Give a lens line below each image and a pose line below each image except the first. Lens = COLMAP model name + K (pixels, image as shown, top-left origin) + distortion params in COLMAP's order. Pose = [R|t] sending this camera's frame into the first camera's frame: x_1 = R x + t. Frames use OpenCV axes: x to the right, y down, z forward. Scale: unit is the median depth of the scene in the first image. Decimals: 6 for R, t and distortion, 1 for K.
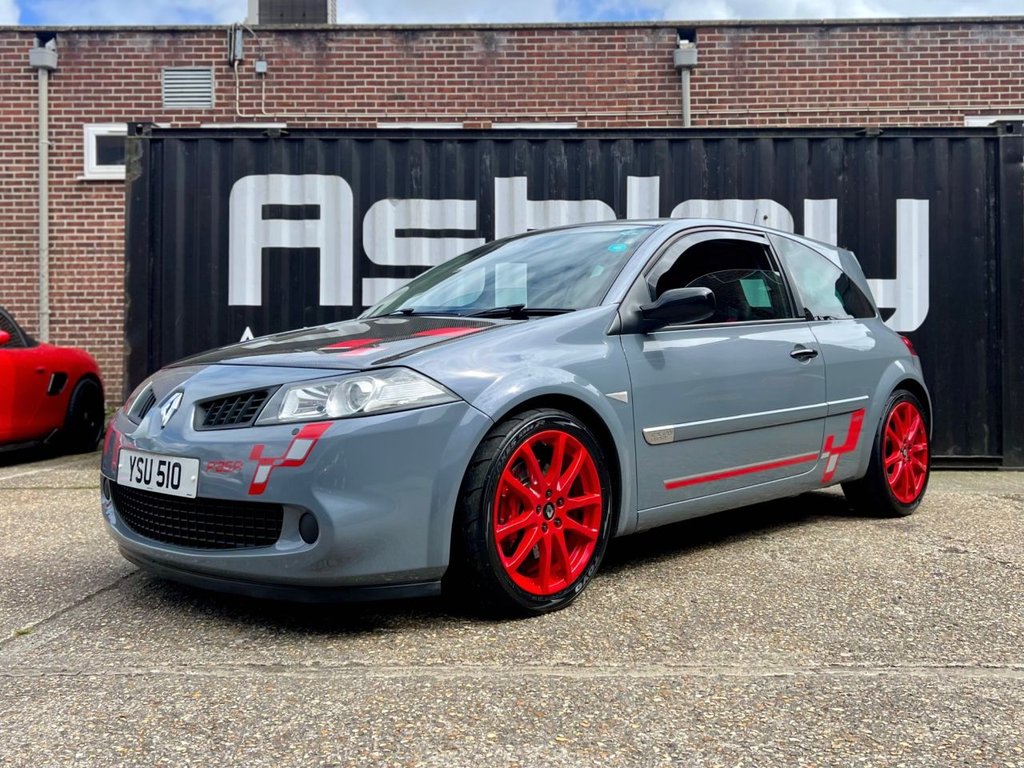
lens RADIAL K [[978.9, 0, 539.4], [0, 978.9, 340.5], [0, 0, 1]] dist [0.035136, -0.024013]
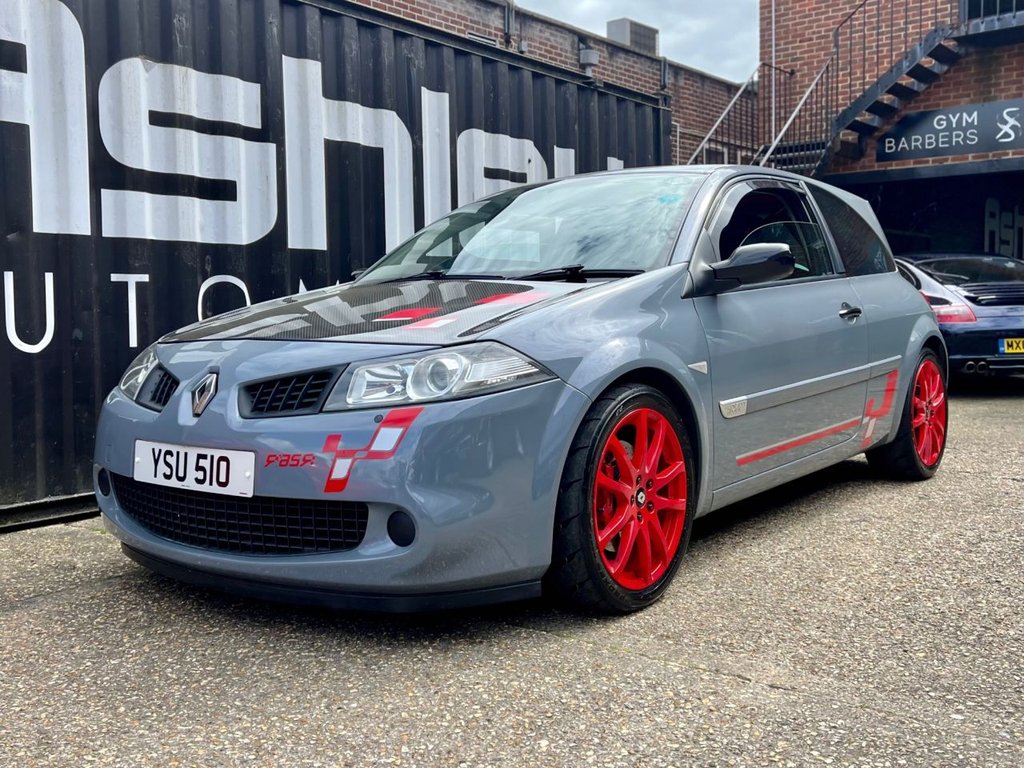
lens RADIAL K [[1030.4, 0, 542.4], [0, 1030.4, 360.6], [0, 0, 1]] dist [-0.012584, 0.015380]
pose [[0.595963, -0.045021, 0.801749, -0.513958], [-0.001465, 0.998365, 0.057150, 0.002011], [-0.803010, -0.035234, 0.594923, 0.429940]]
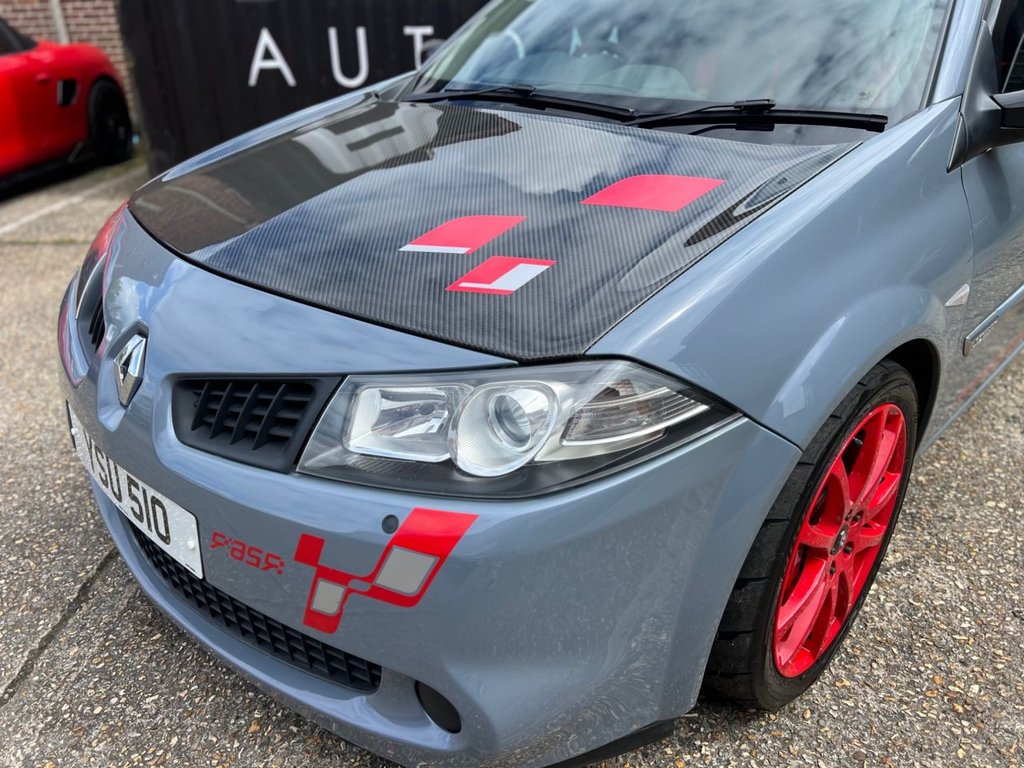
lens RADIAL K [[776.8, 0, 513.3], [0, 776.8, 395.6], [0, 0, 1]] dist [0.047992, -0.054174]
pose [[0.999635, 0.005732, -0.026417, -0.072684], [0.007297, 0.883770, 0.467865, -0.046964], [0.026029, -0.467887, 0.883405, 0.282333]]
